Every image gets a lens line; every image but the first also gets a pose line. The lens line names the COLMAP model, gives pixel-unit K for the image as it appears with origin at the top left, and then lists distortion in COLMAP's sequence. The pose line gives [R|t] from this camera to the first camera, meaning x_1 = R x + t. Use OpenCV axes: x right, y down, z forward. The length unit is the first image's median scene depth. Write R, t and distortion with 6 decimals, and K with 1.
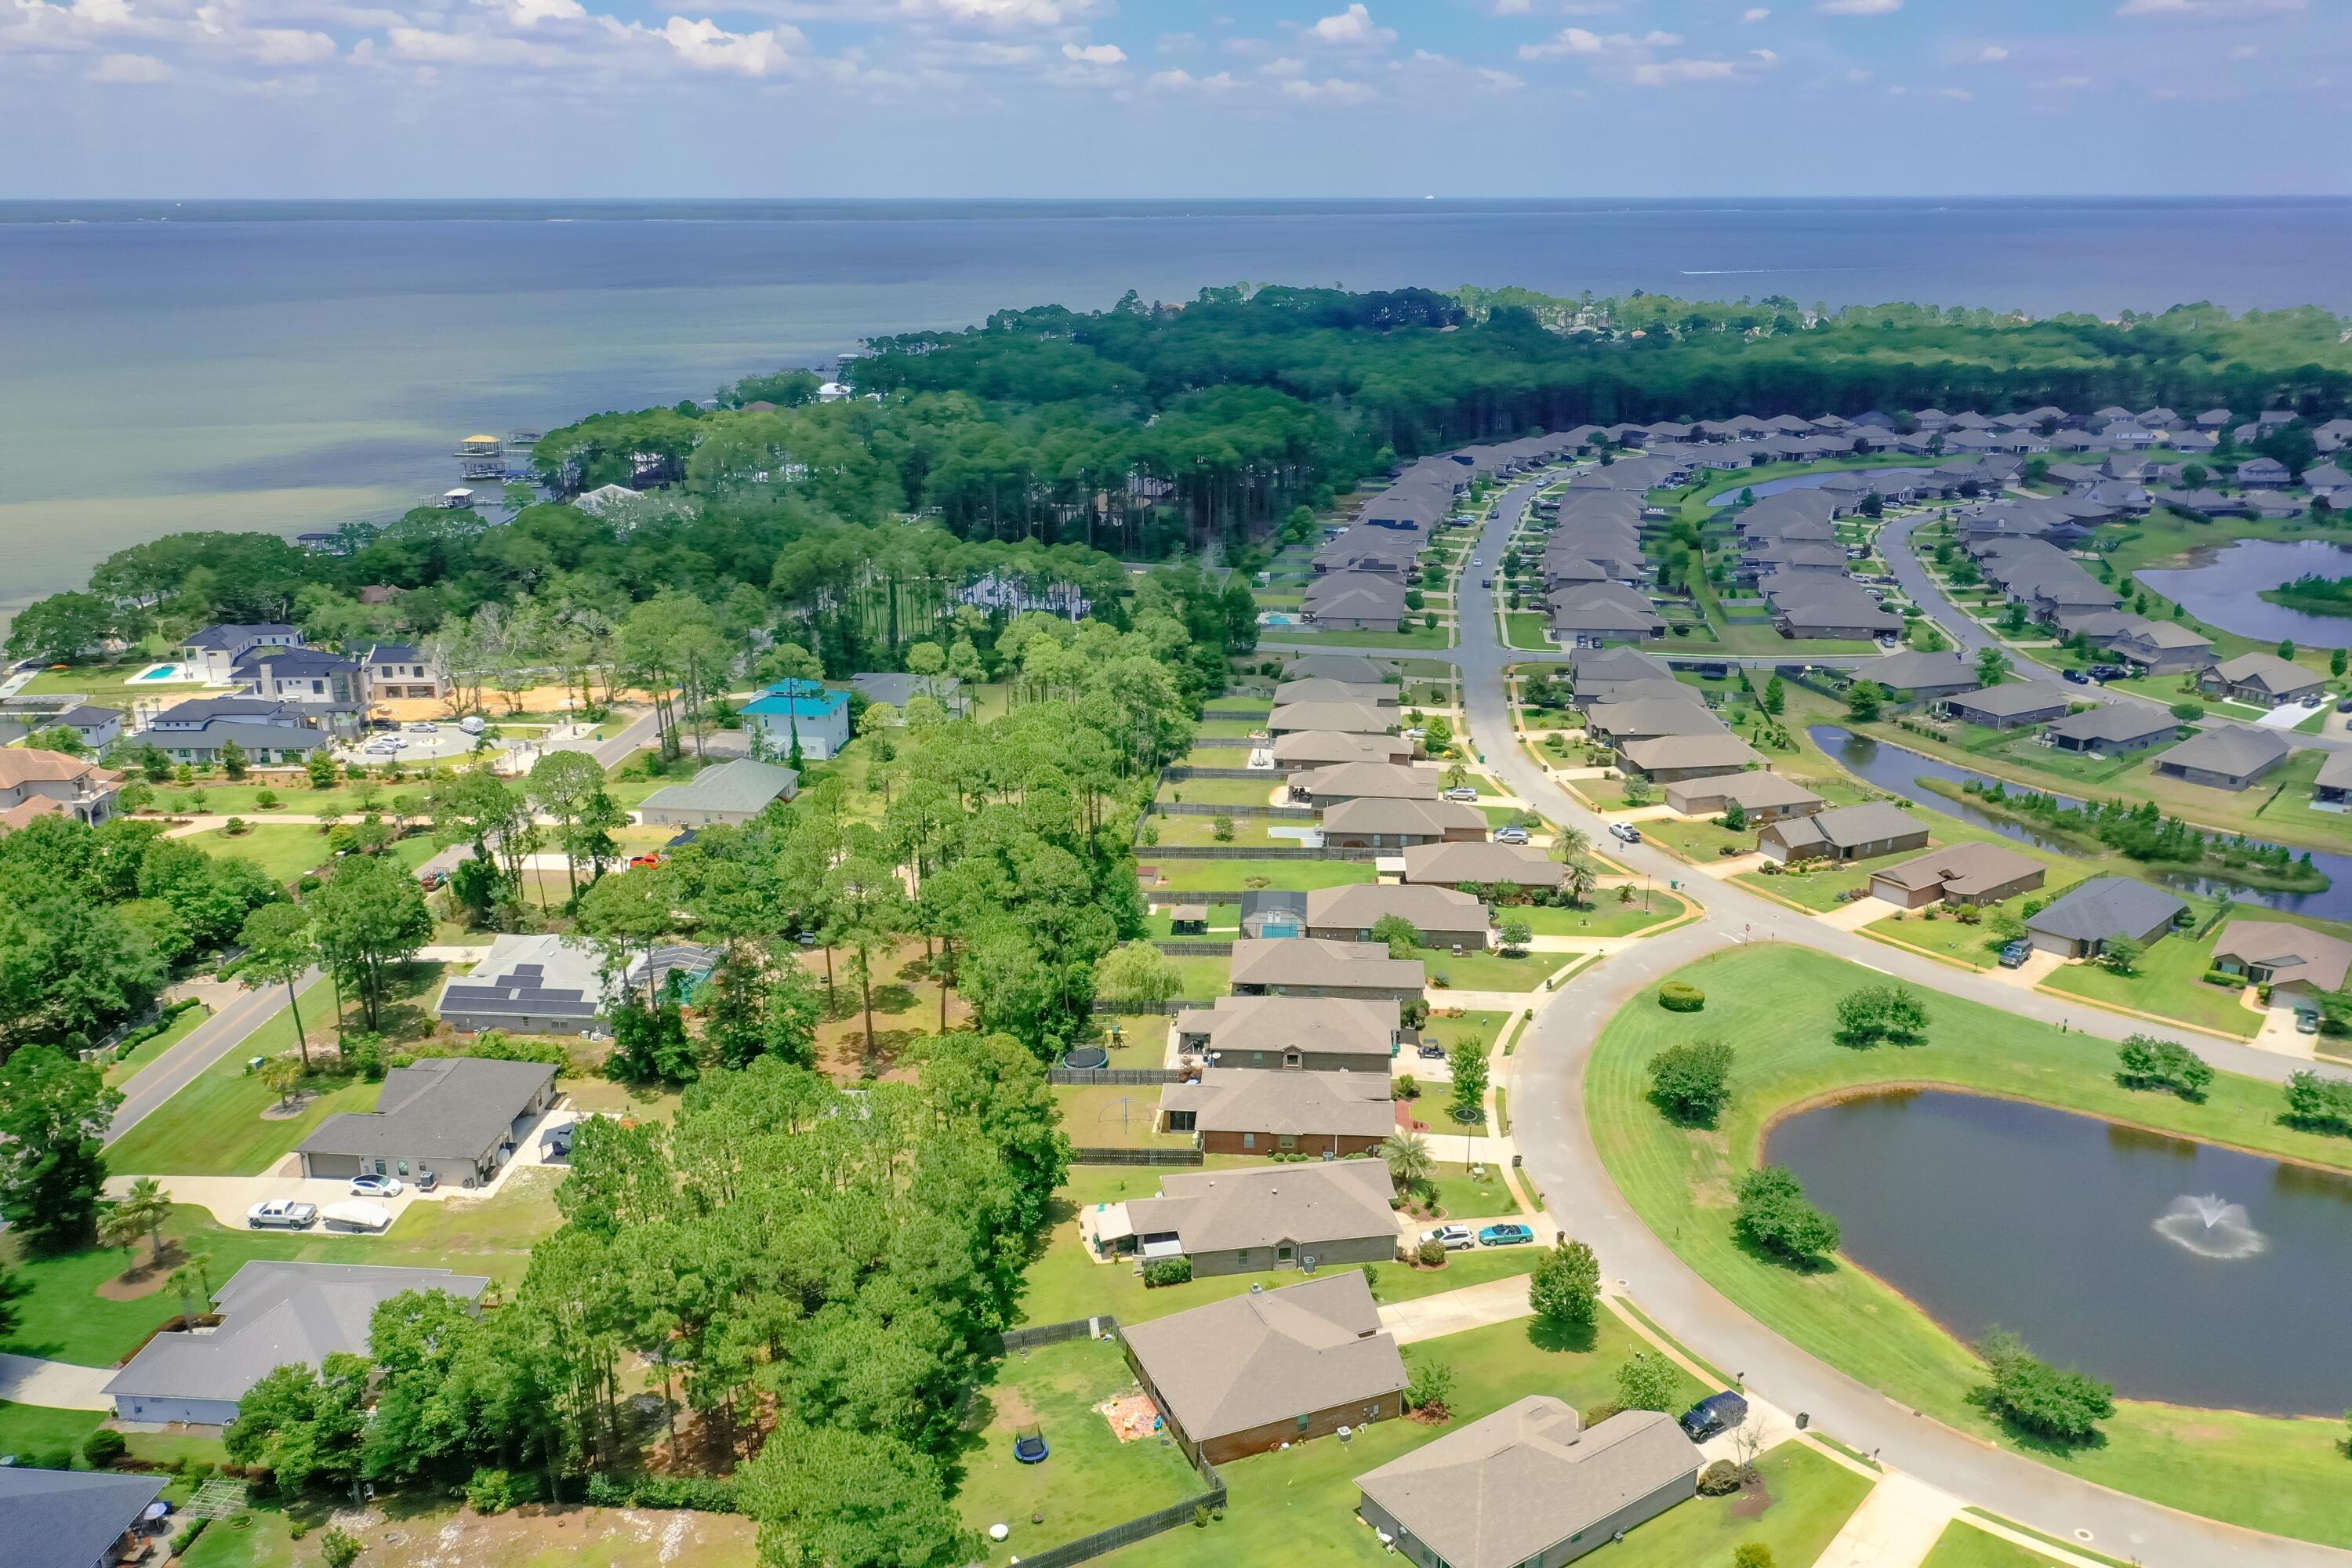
lens RADIAL K [[1839.1, 0, 1163.1], [0, 1839.1, 802.4], [0, 0, 1]] dist [-0.003573, 0.004787]
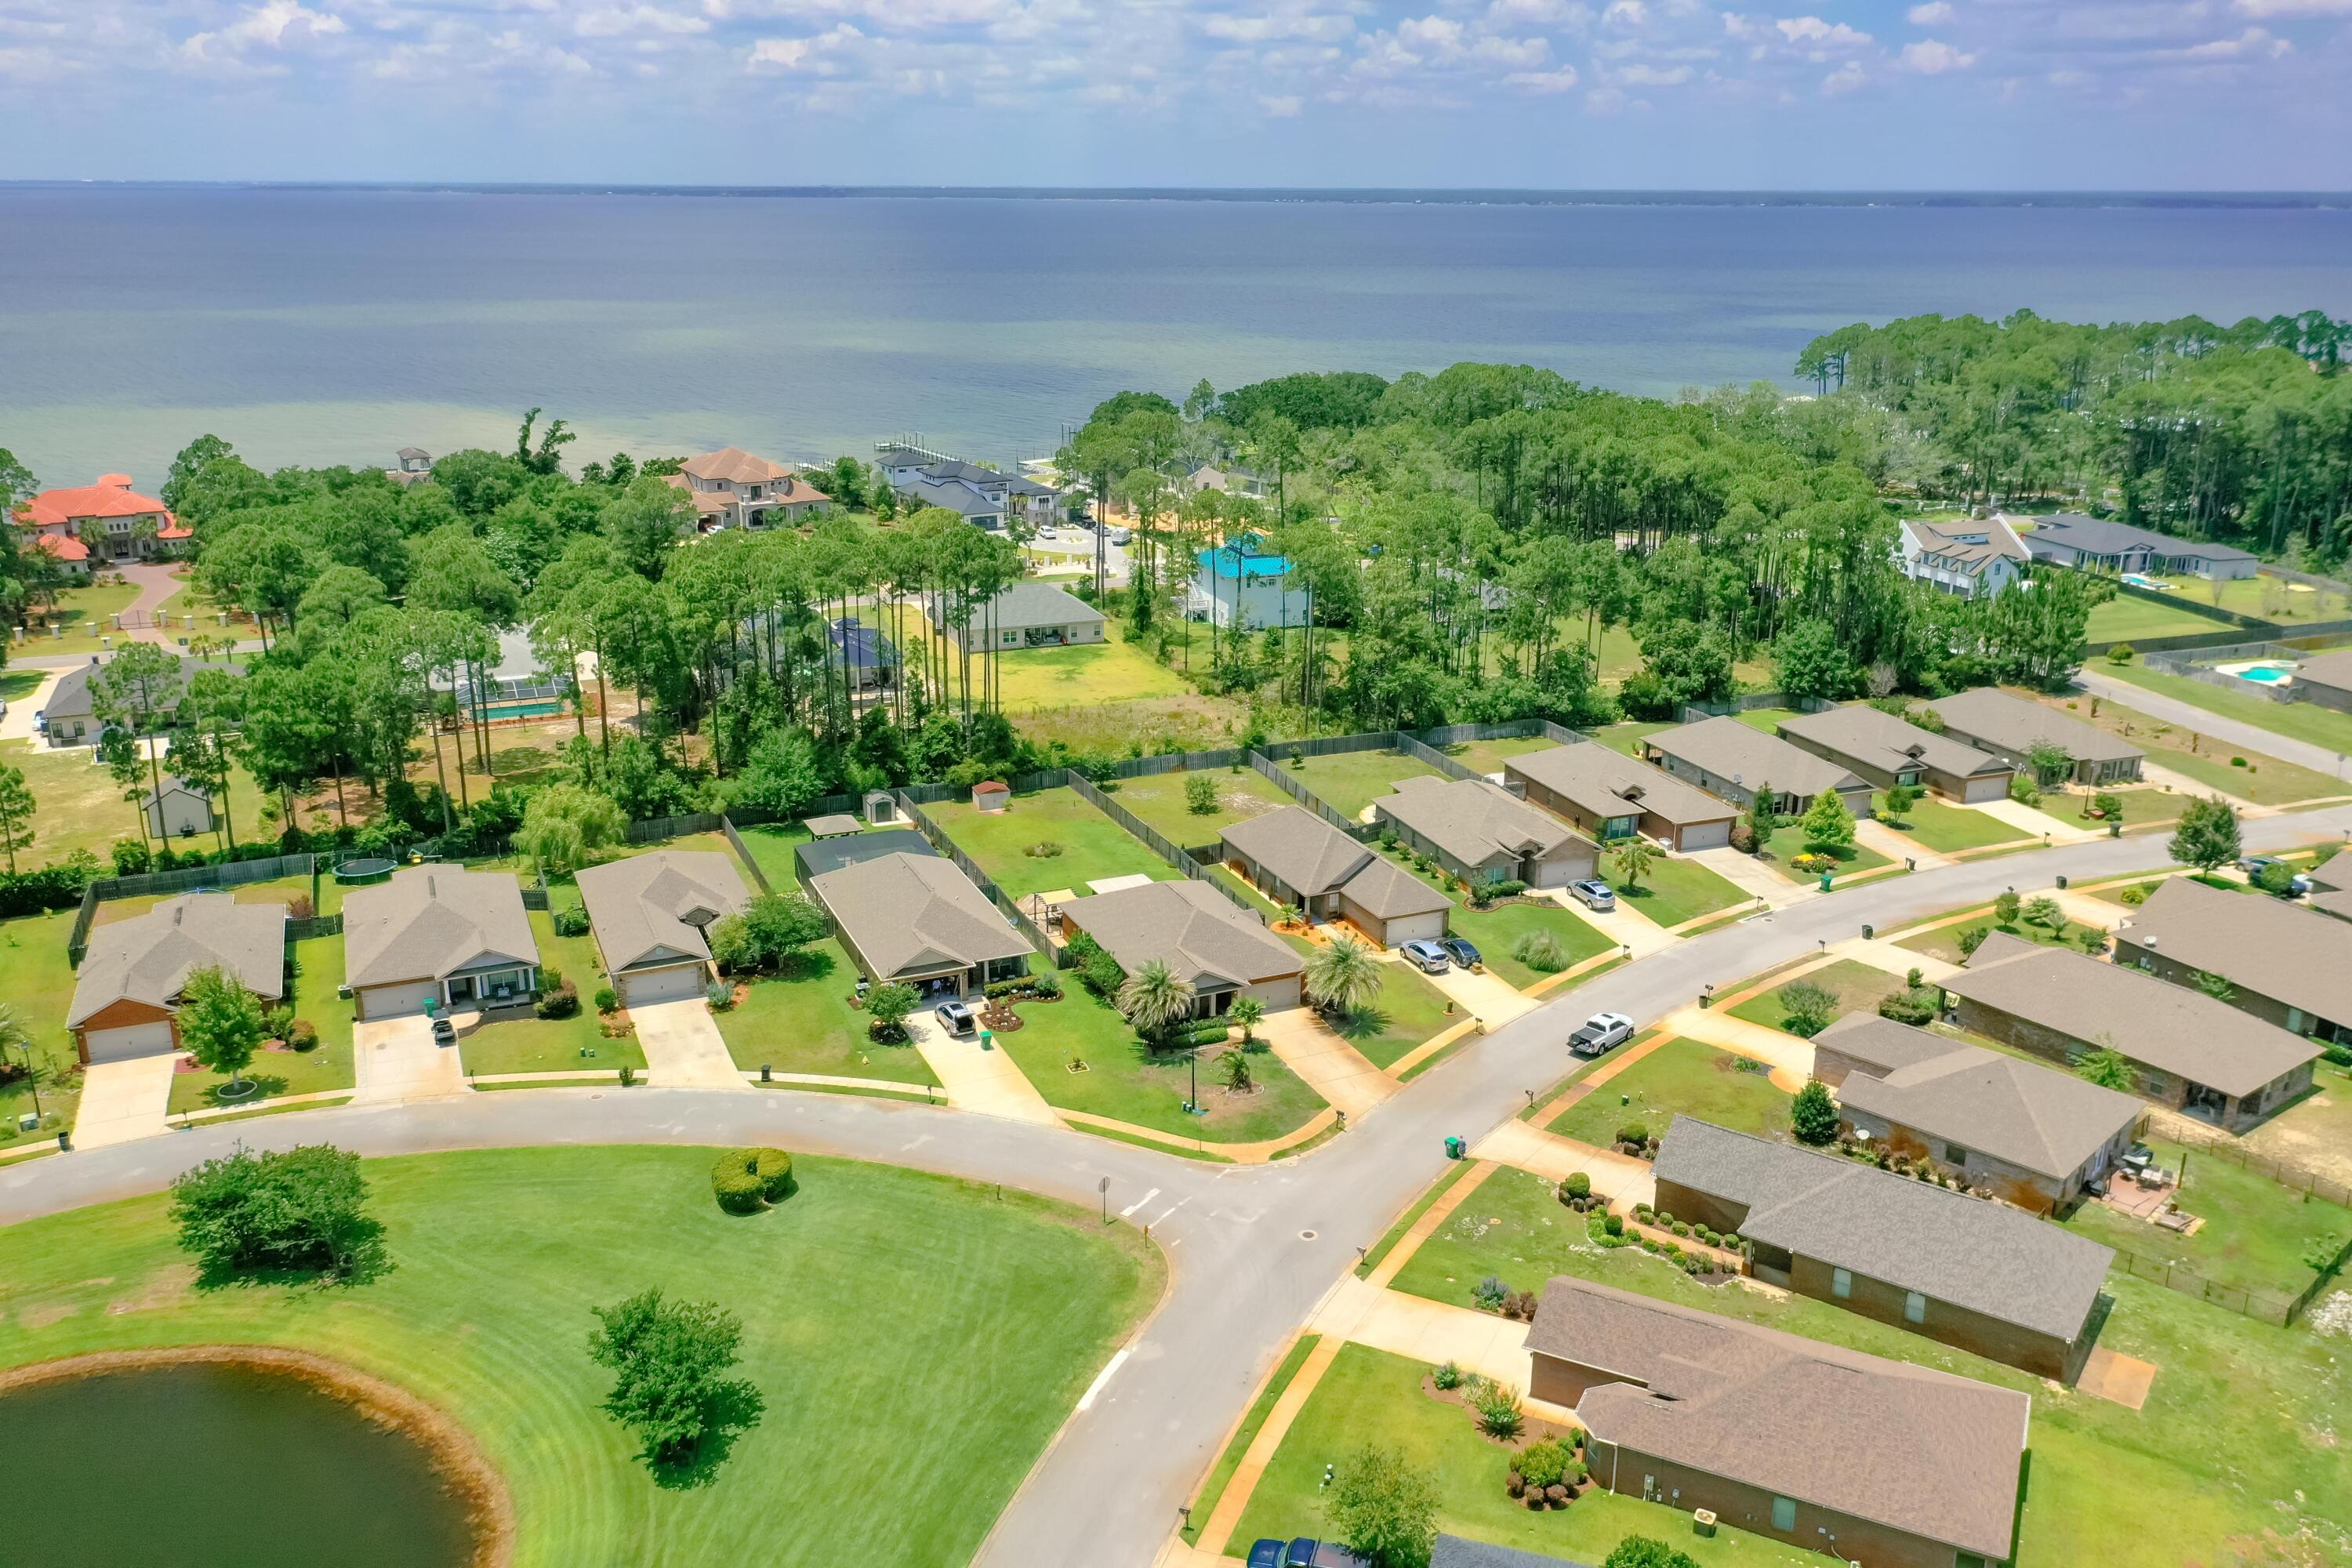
lens RADIAL K [[1839.1, 0, 1171.1], [0, 1839.1, 810.0], [0, 0, 1]] dist [-0.003573, 0.004787]
pose [[0.465462, 0.285349, -0.837807, 0.690494], [-0.280327, 0.945398, 0.166252, -0.104195], [0.839501, 0.157476, 0.520038, 0.756471]]
